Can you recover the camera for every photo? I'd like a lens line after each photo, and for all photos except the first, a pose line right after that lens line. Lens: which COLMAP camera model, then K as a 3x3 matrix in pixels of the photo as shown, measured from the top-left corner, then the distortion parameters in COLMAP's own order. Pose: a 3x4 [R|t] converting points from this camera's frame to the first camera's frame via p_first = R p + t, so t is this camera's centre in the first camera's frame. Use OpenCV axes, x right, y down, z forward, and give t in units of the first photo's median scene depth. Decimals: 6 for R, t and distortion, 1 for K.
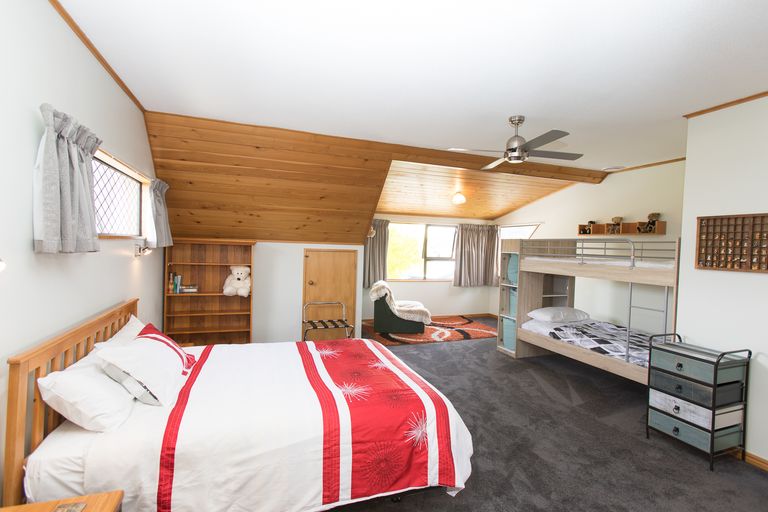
lens RADIAL K [[368.3, 0, 386.4], [0, 368.3, 249.4], [0, 0, 1]] dist [0.010956, -0.002165]
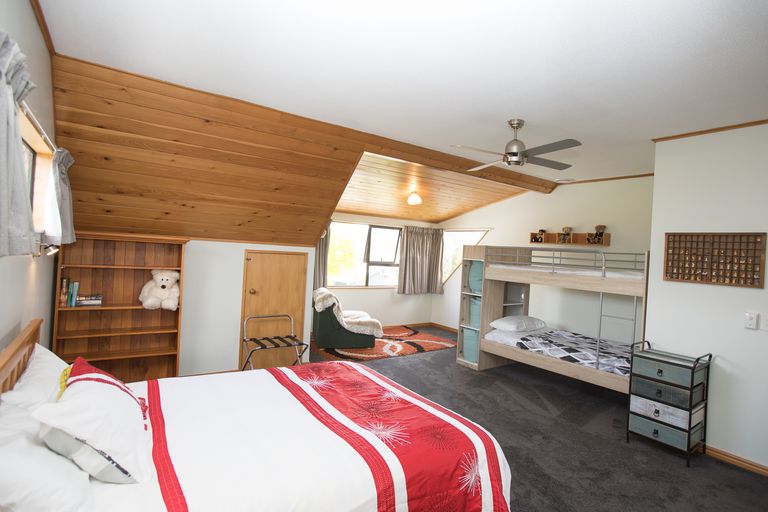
lens RADIAL K [[399.5, 0, 409.1], [0, 399.5, 241.9], [0, 0, 1]] dist [-0.038287, 0.011784]
pose [[0.959883, 0.032856, 0.278471, -0.154176], [-0.026610, 0.999303, -0.026182, -0.007487], [-0.279137, 0.017721, 0.960088, 0.074174]]
